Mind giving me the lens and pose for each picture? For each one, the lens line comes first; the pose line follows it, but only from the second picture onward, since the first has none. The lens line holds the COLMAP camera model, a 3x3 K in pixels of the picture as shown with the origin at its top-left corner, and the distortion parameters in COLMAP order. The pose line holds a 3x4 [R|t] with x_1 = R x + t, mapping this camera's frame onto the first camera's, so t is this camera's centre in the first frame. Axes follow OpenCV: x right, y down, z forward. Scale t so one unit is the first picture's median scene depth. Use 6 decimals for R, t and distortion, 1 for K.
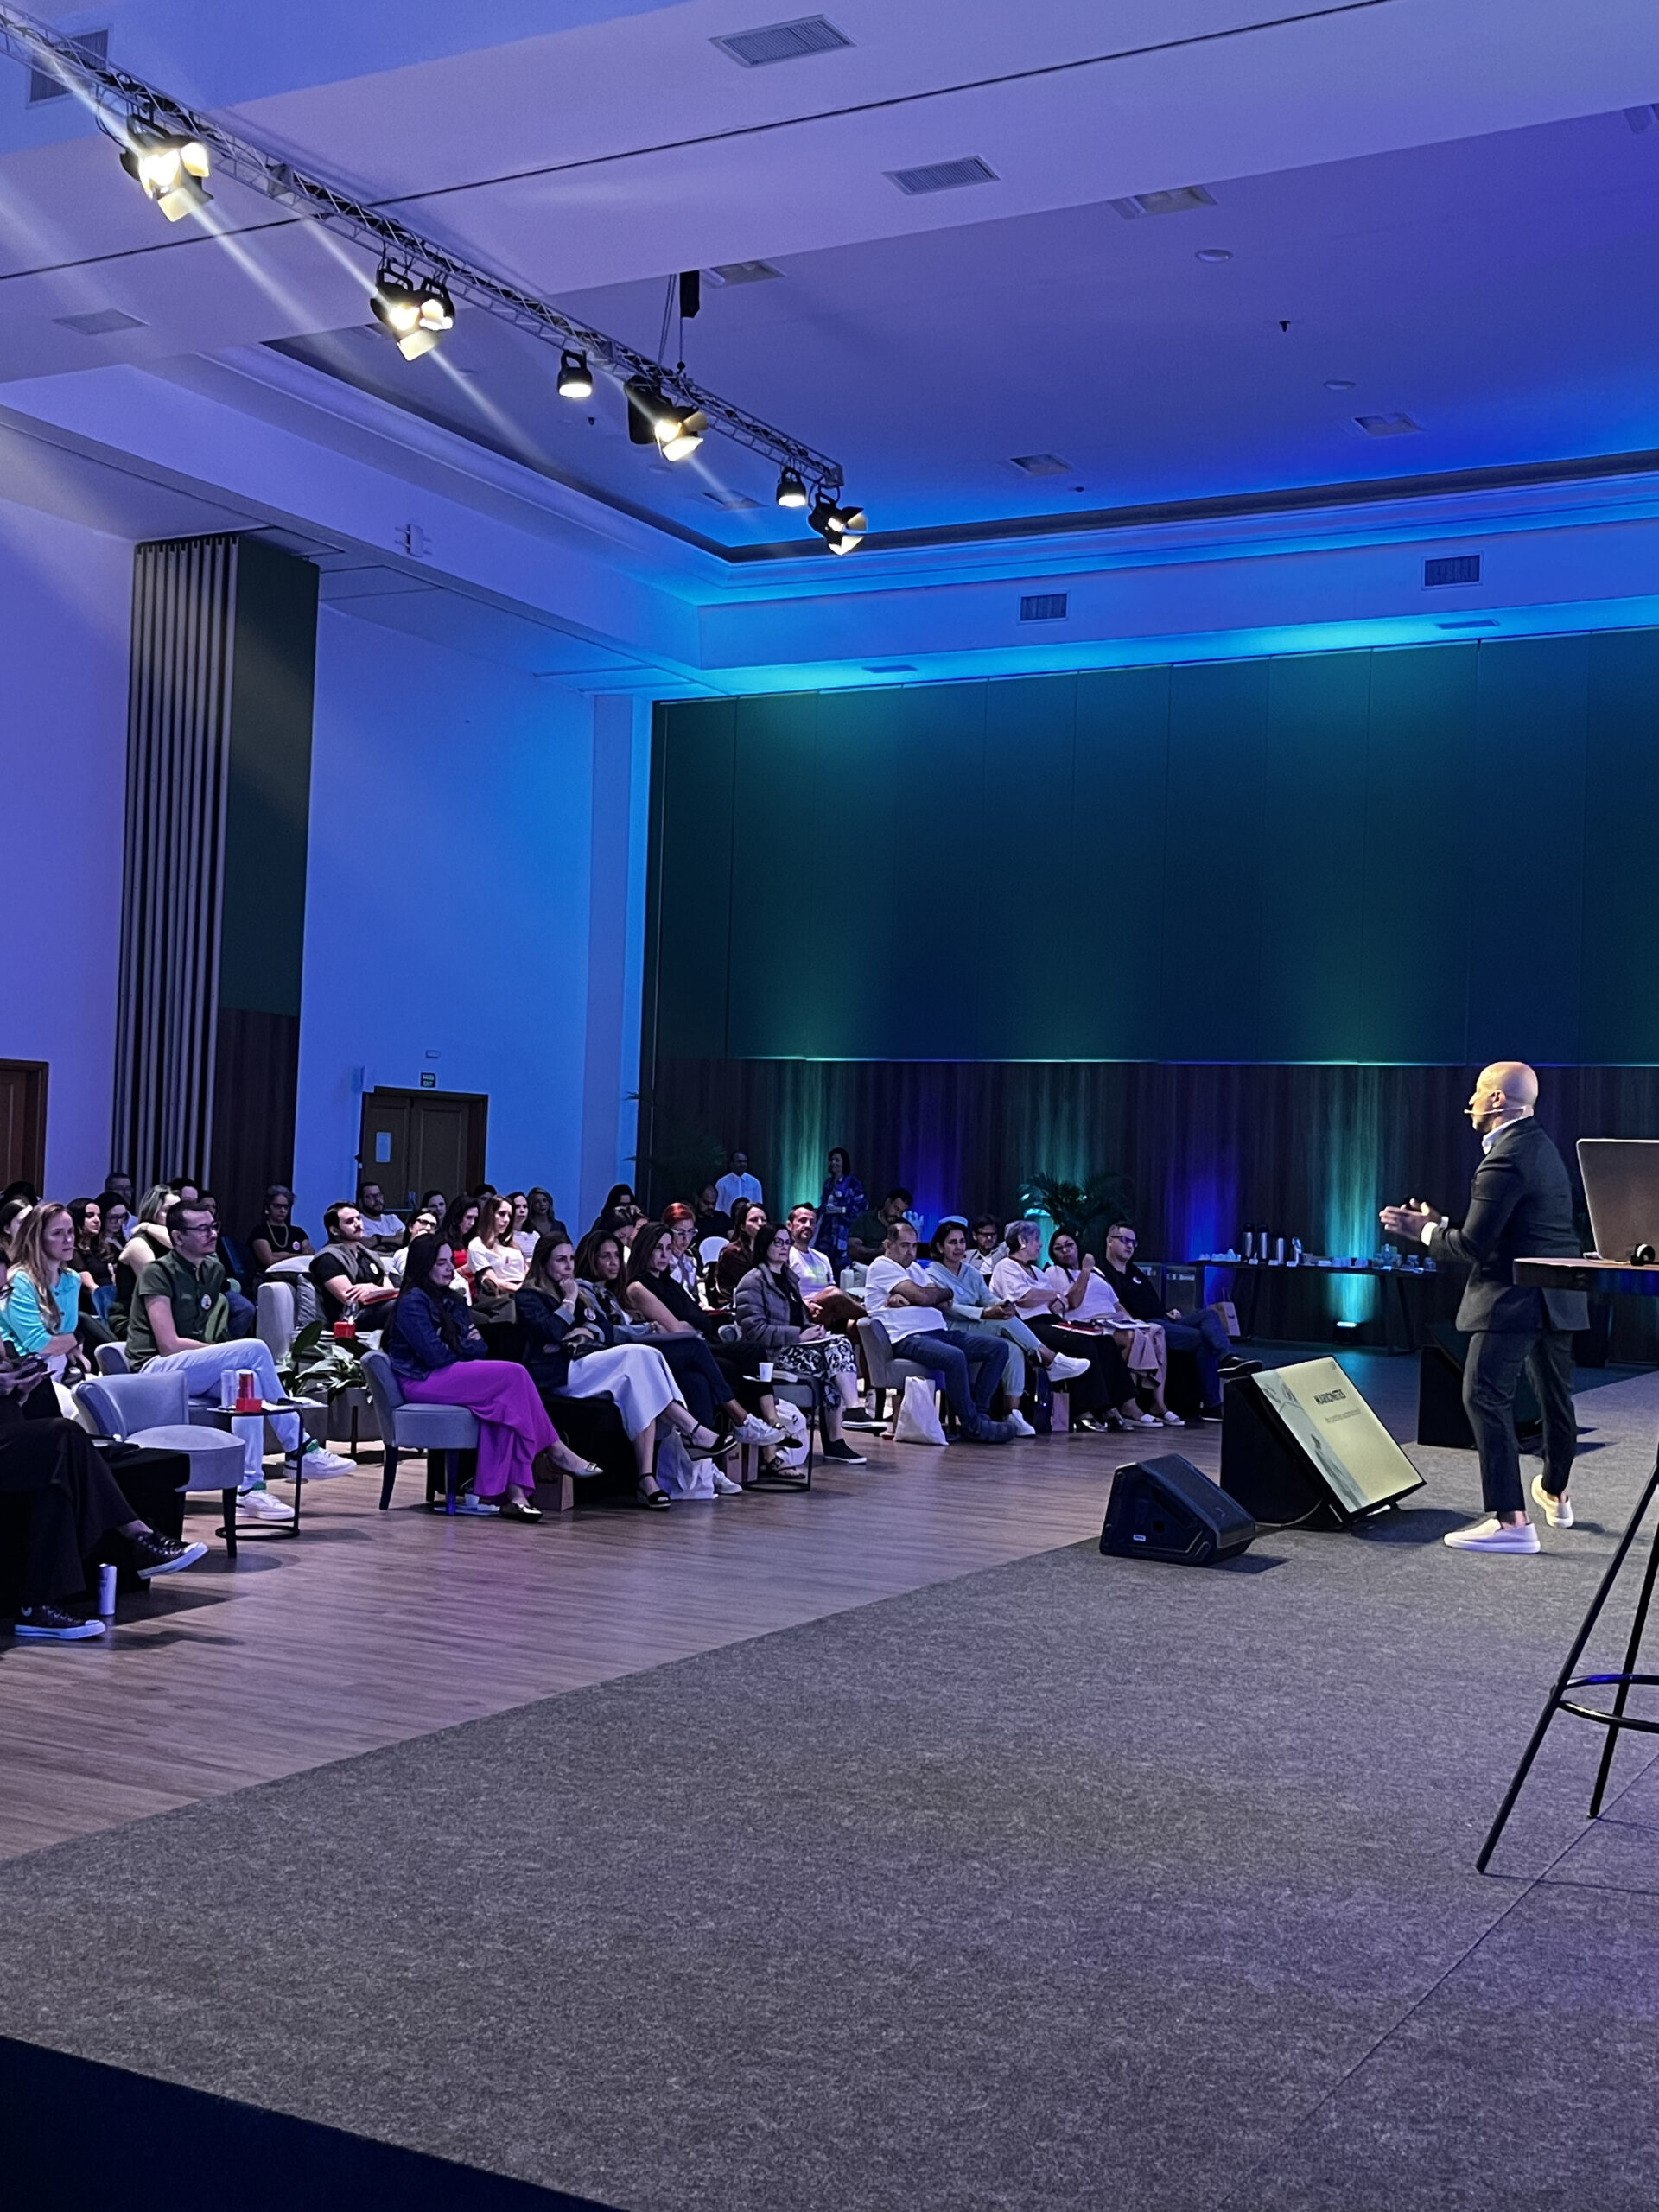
lens RADIAL K [[2404.7, 0, 831.7], [0, 2404.7, 1096.3], [0, 0, 1]] dist [0.037174, 0.000000]
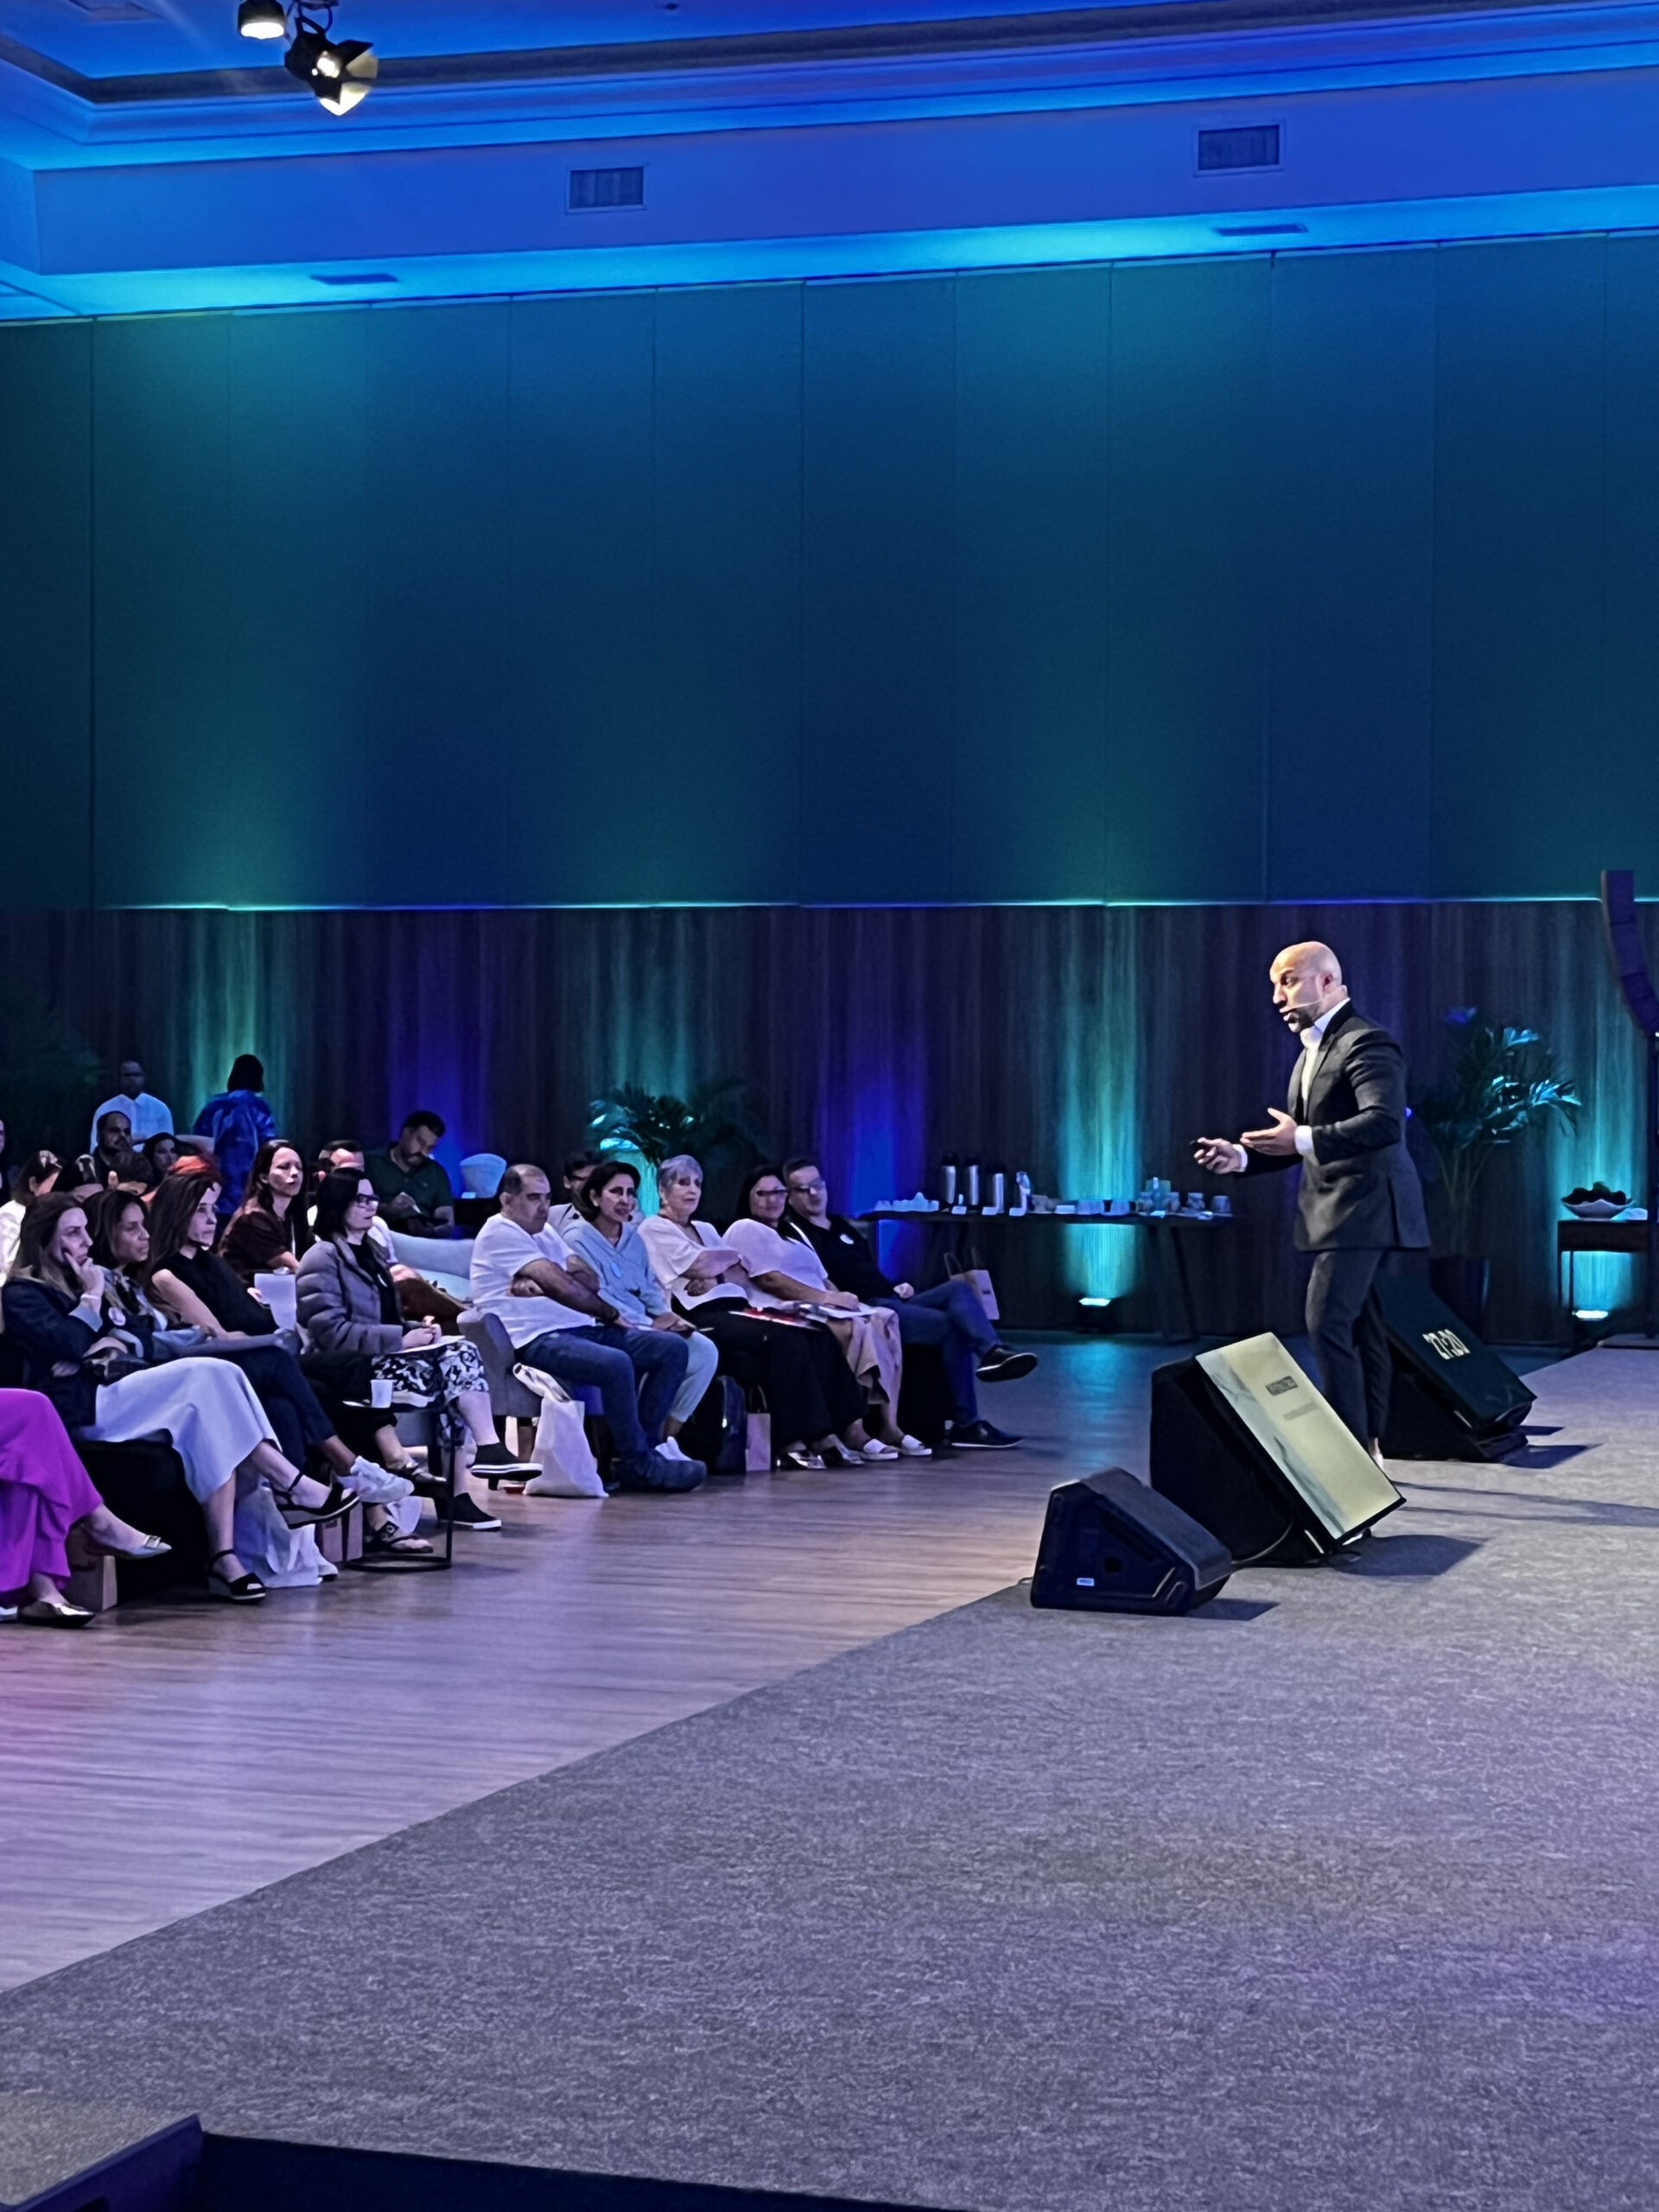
lens RADIAL K [[4013.1, 0, 829.3], [0, 4013.1, 1109.9], [0, 0, 1]] dist [0.030889, 0.000000]
pose [[0.982955, -0.025988, 0.181999, -0.090411], [0.018801, 0.998978, 0.041105, -0.006031], [-0.182882, -0.036982, 0.982439, -0.095480]]
